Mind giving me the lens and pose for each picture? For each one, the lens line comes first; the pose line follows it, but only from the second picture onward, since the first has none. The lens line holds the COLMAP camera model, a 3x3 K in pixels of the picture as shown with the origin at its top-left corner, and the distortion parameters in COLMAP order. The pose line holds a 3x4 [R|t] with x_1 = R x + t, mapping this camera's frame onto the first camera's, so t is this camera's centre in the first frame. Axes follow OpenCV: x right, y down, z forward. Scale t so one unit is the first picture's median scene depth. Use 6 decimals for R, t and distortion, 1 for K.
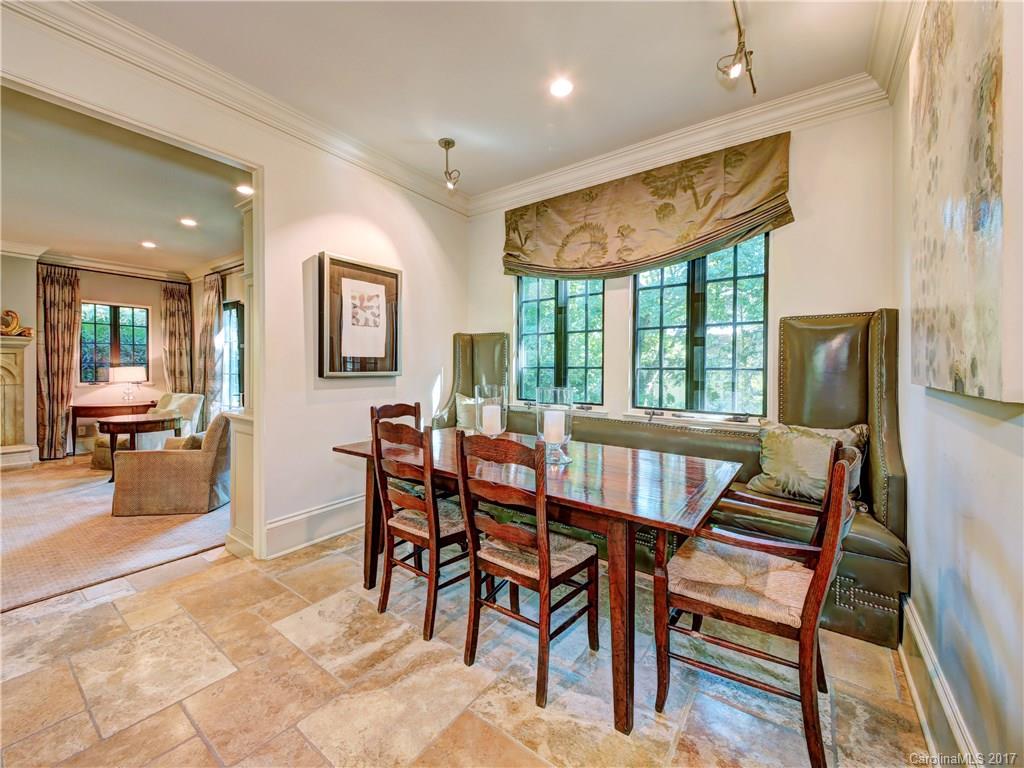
lens RADIAL K [[407.7, 0, 496.5], [0, 407.7, 365.1], [0, 0, 1]] dist [-0.002579, -0.001874]
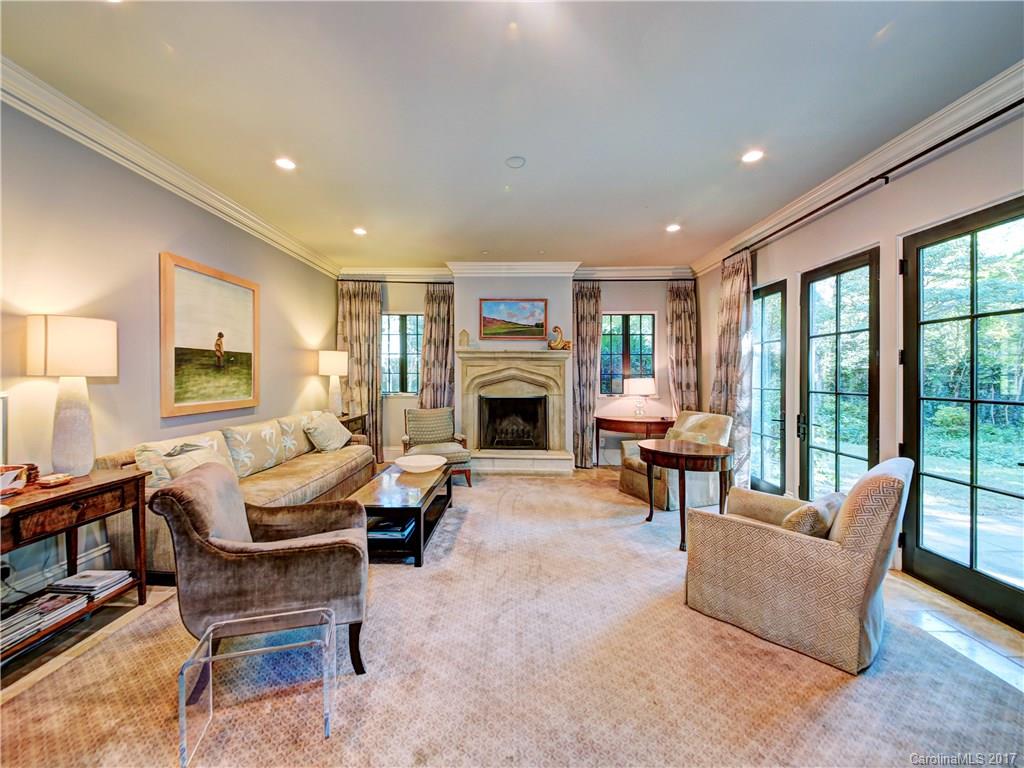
lens RADIAL K [[407.7, 0, 509.7], [0, 407.7, 385.1], [0, 0, 1]] dist [-0.002579, -0.001874]
pose [[0.580558, 0.012021, -0.814130, -0.333395], [0.004317, 0.999832, 0.017841, 0.001726], [0.814207, -0.013873, 0.580408, 0.228024]]
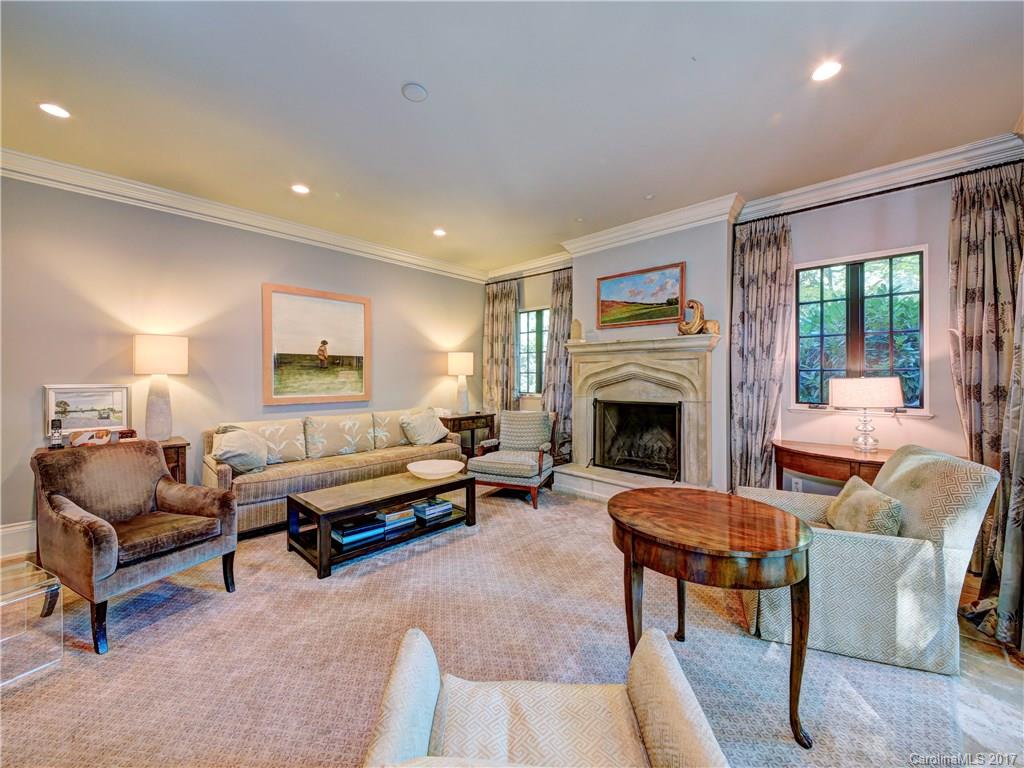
lens RADIAL K [[407.7, 0, 511.0], [0, 407.7, 382.9], [0, 0, 1]] dist [-0.002579, -0.001874]
pose [[-0.136805, 0.001290, -0.990597, -0.370160], [0.001653, 0.999998, 0.001074, 0.011058], [0.990597, -0.001491, -0.136807, 0.663150]]
